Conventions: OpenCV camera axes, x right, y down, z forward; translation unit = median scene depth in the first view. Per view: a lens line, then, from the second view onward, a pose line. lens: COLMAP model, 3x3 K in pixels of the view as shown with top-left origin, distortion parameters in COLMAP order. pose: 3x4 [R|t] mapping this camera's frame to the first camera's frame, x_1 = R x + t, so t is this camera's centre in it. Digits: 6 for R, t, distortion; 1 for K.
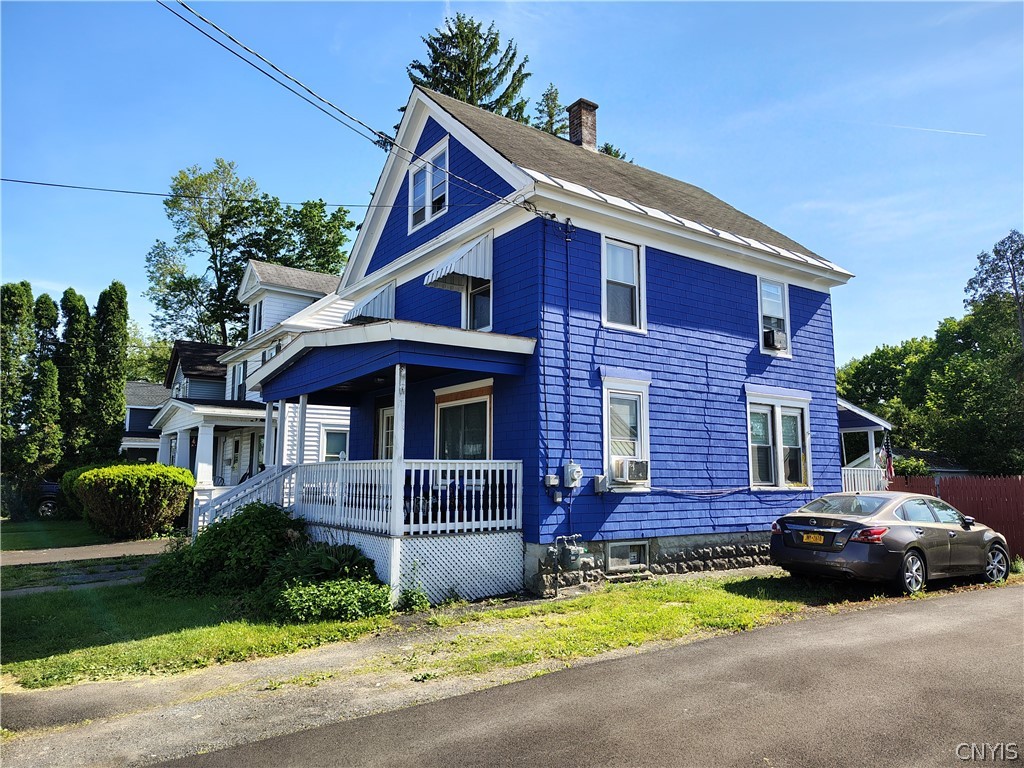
lens RADIAL K [[707.2, 0, 512.0], [0, 707.2, 384.0], [0, 0, 1]] dist [0.063173, -0.069883]
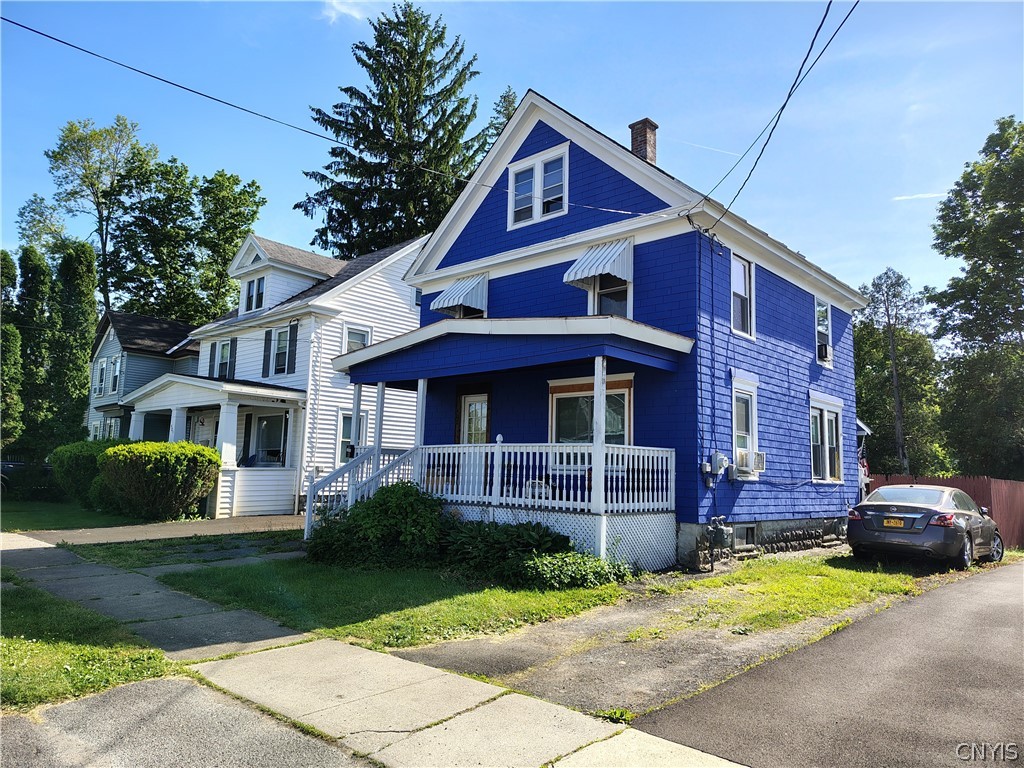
lens RADIAL K [[707.2, 0, 512.0], [0, 707.2, 384.0], [0, 0, 1]] dist [0.063173, -0.069883]
pose [[0.977304, 0.052062, 0.205345, -0.364100], [-0.053259, 0.998581, 0.000305, 0.015316], [-0.205038, -0.011234, 0.978690, -0.025002]]
